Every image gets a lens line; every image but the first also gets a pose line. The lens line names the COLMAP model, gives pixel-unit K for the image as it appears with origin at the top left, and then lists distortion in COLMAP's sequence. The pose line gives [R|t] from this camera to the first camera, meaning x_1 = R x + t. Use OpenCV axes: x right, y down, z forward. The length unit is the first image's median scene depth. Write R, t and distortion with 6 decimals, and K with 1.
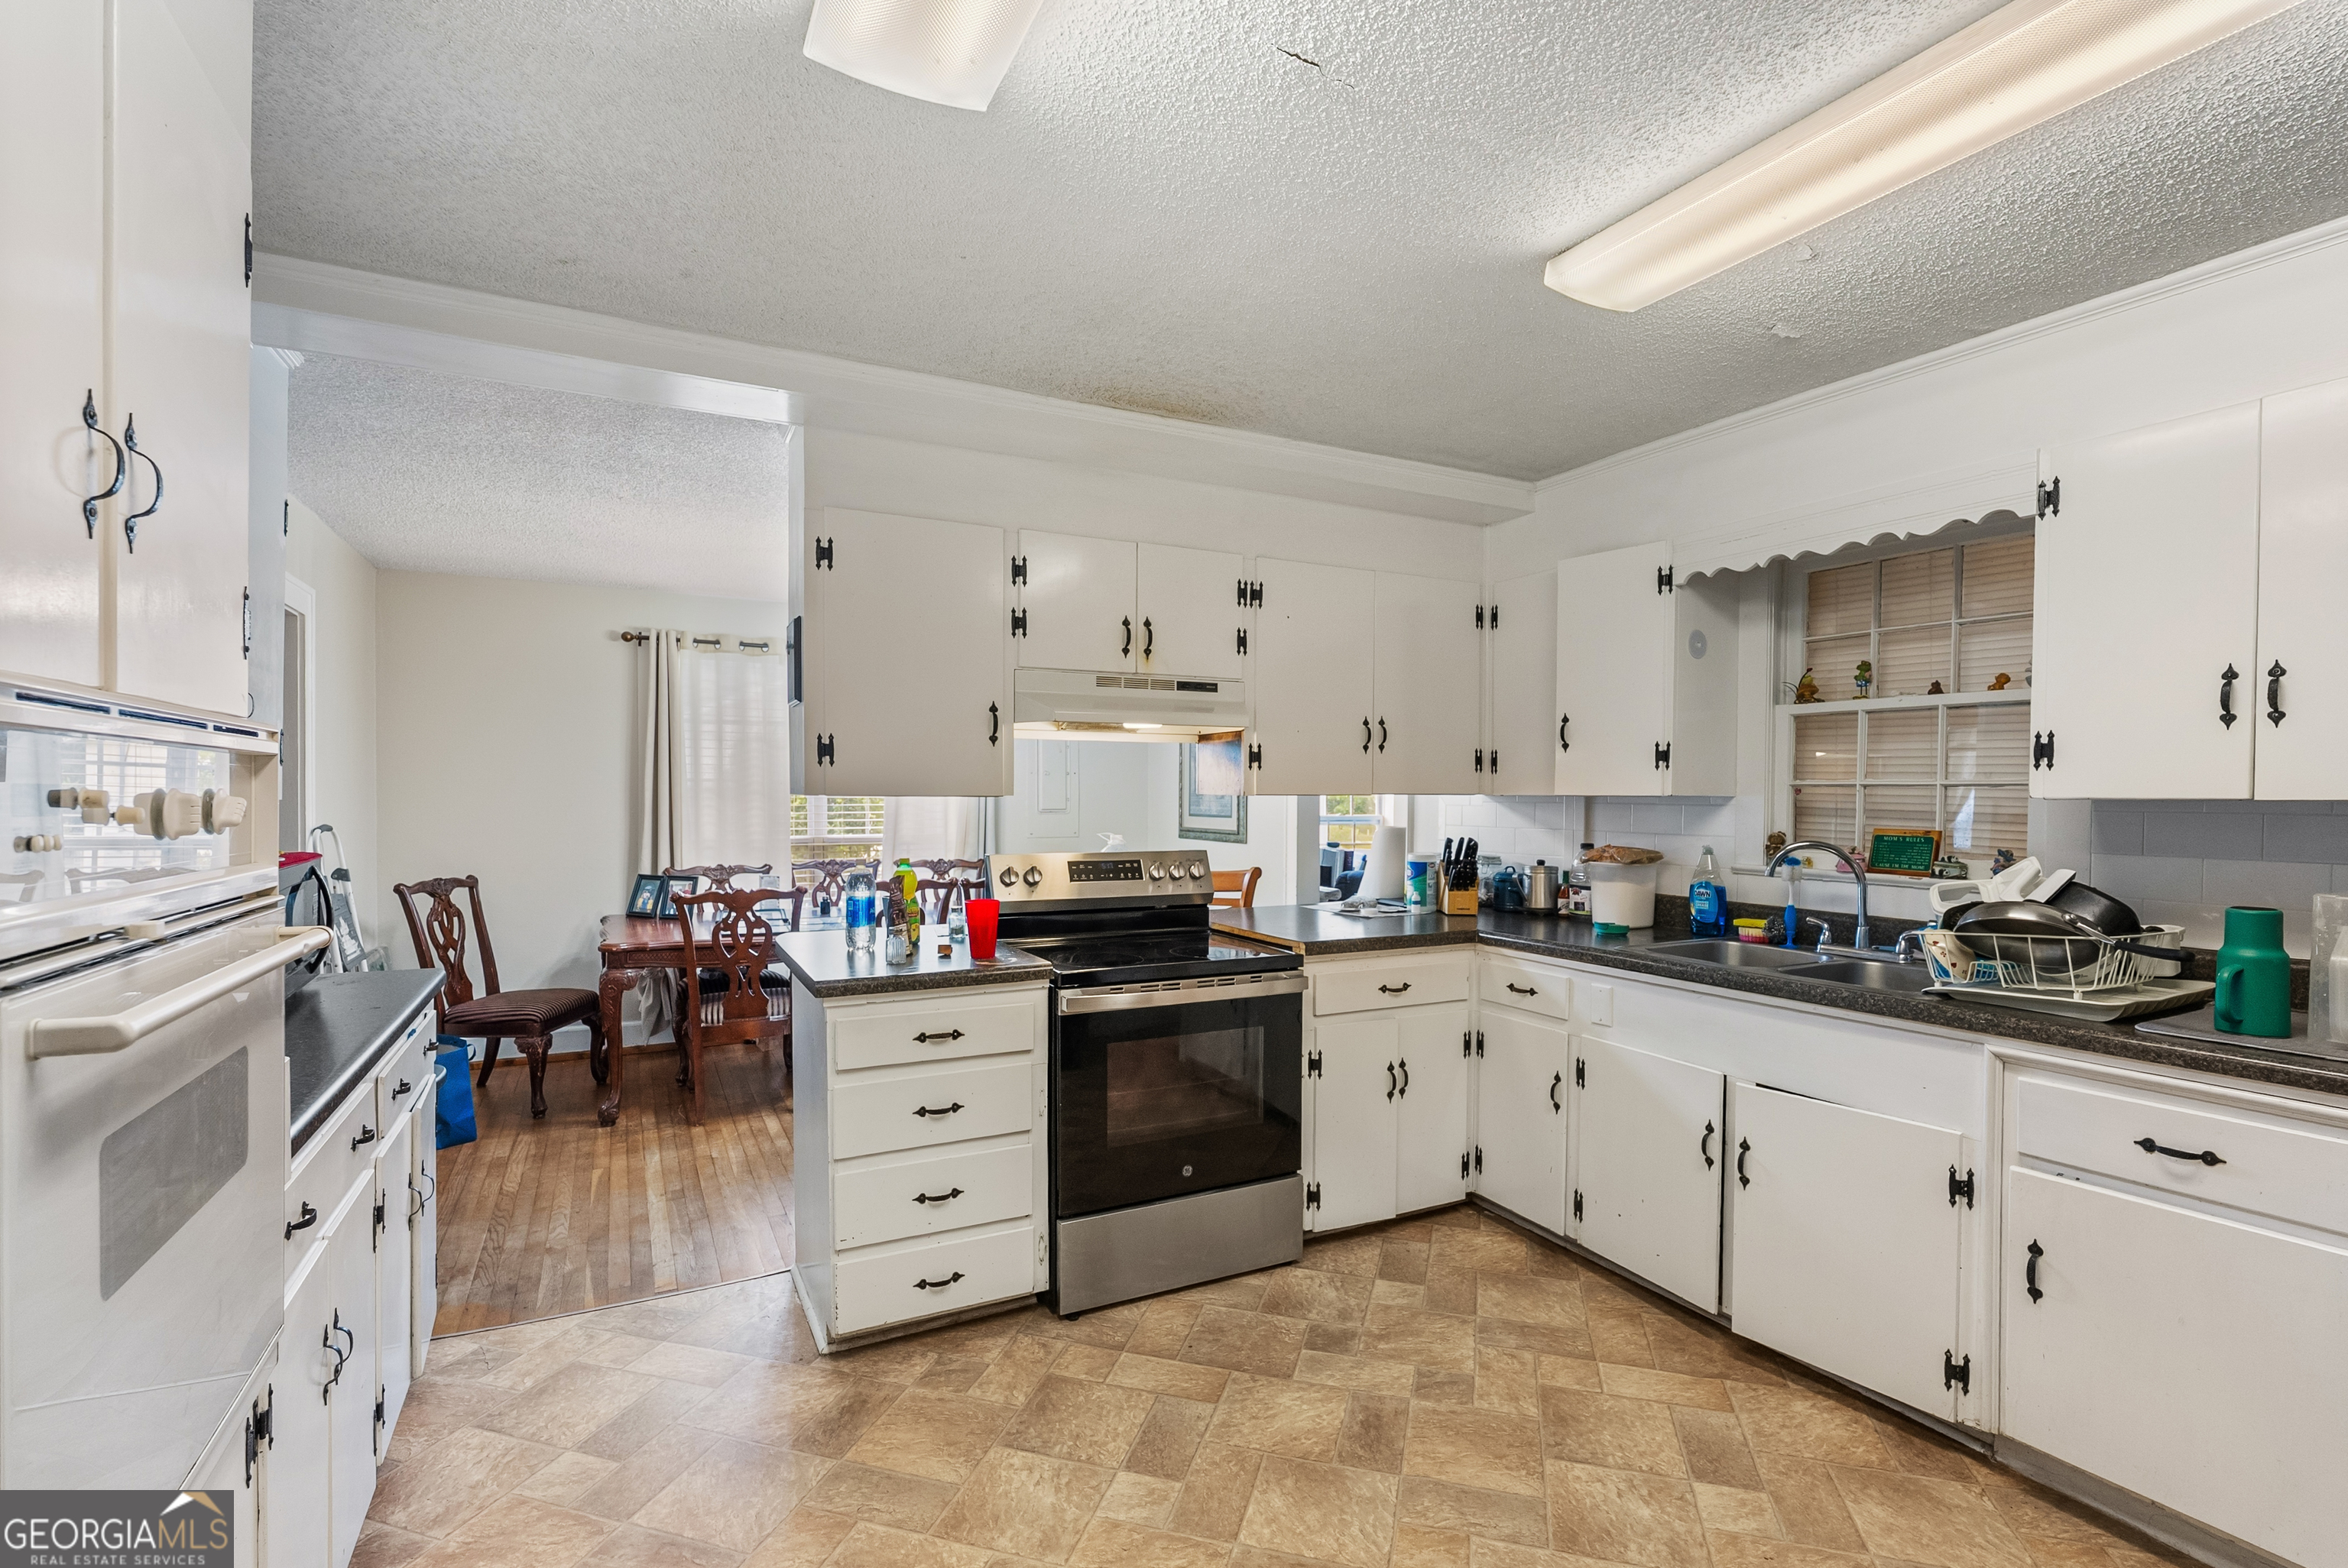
lens RADIAL K [[1021.2, 0, 1189.8], [0, 1021.2, 790.5], [0, 0, 1]] dist [-0.000924, -0.000901]
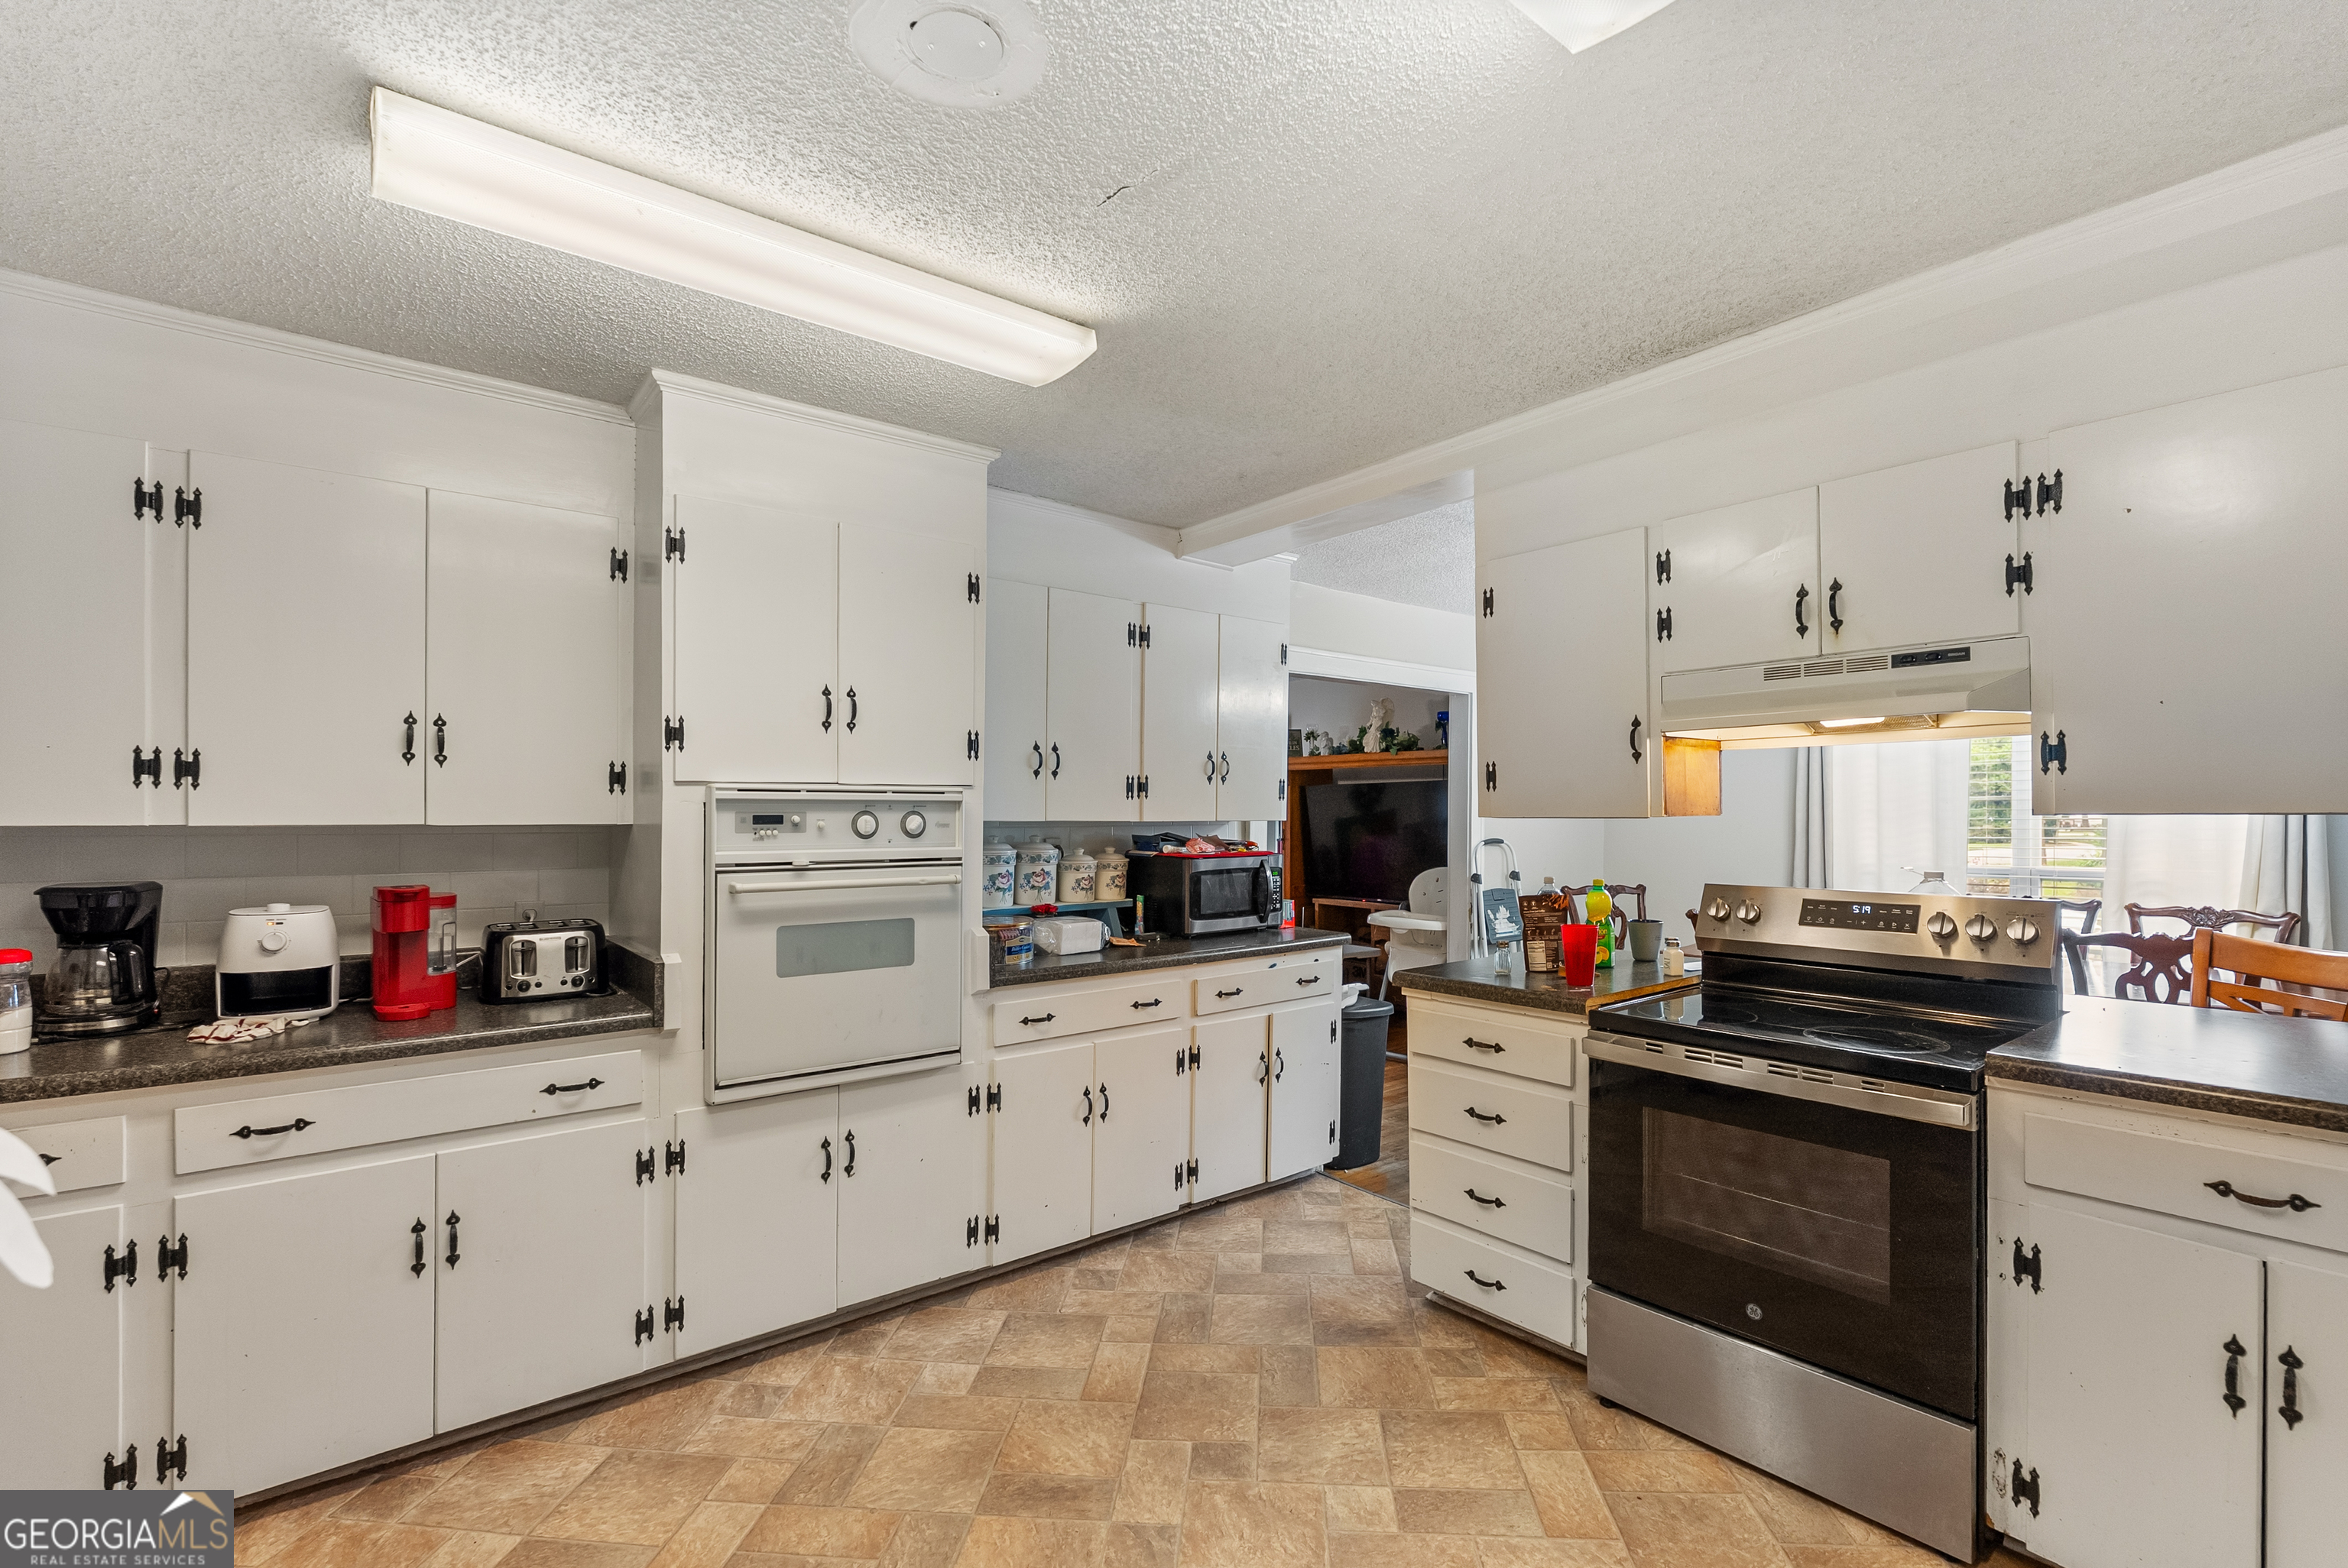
lens RADIAL K [[1021.2, 0, 1195.9], [0, 1021.2, 774.1], [0, 0, 1]] dist [-0.000924, -0.000901]
pose [[0.230443, -0.042799, -0.972144, 0.654989], [0.007996, 0.999082, -0.042090, 0.002229], [0.973053, 0.001926, 0.230574, 0.422059]]
